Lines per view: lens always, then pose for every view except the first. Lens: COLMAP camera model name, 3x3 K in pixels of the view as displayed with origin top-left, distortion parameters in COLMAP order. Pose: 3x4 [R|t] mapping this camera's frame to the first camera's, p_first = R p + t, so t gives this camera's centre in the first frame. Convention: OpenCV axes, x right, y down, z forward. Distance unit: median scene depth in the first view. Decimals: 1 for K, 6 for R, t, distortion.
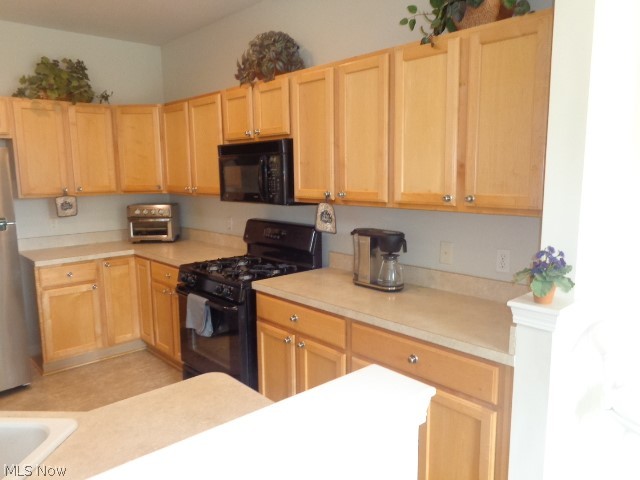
lens RADIAL K [[480.9, 0, 320.0], [0, 480.9, 240.0], [0, 0, 1]] dist [-0.003898, 0.004316]
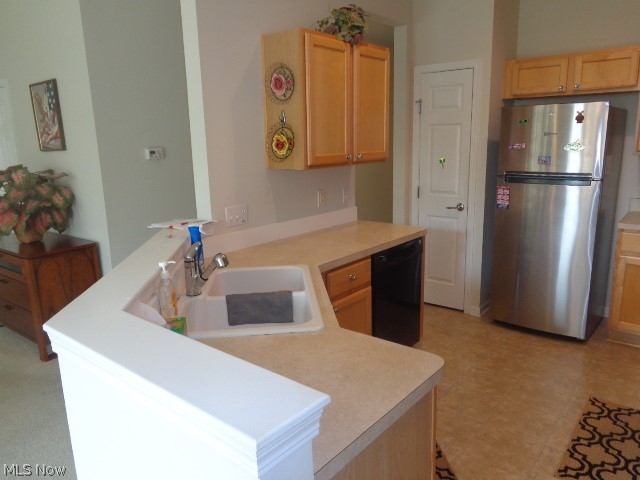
lens RADIAL K [[480.9, 0, 320.0], [0, 480.9, 240.0], [0, 0, 1]] dist [-0.003898, 0.004316]
pose [[0.144395, 0.214735, -0.965939, 0.252015], [-0.121689, 0.972613, 0.198028, -0.038393], [0.982009, 0.088950, 0.166572, 0.278520]]
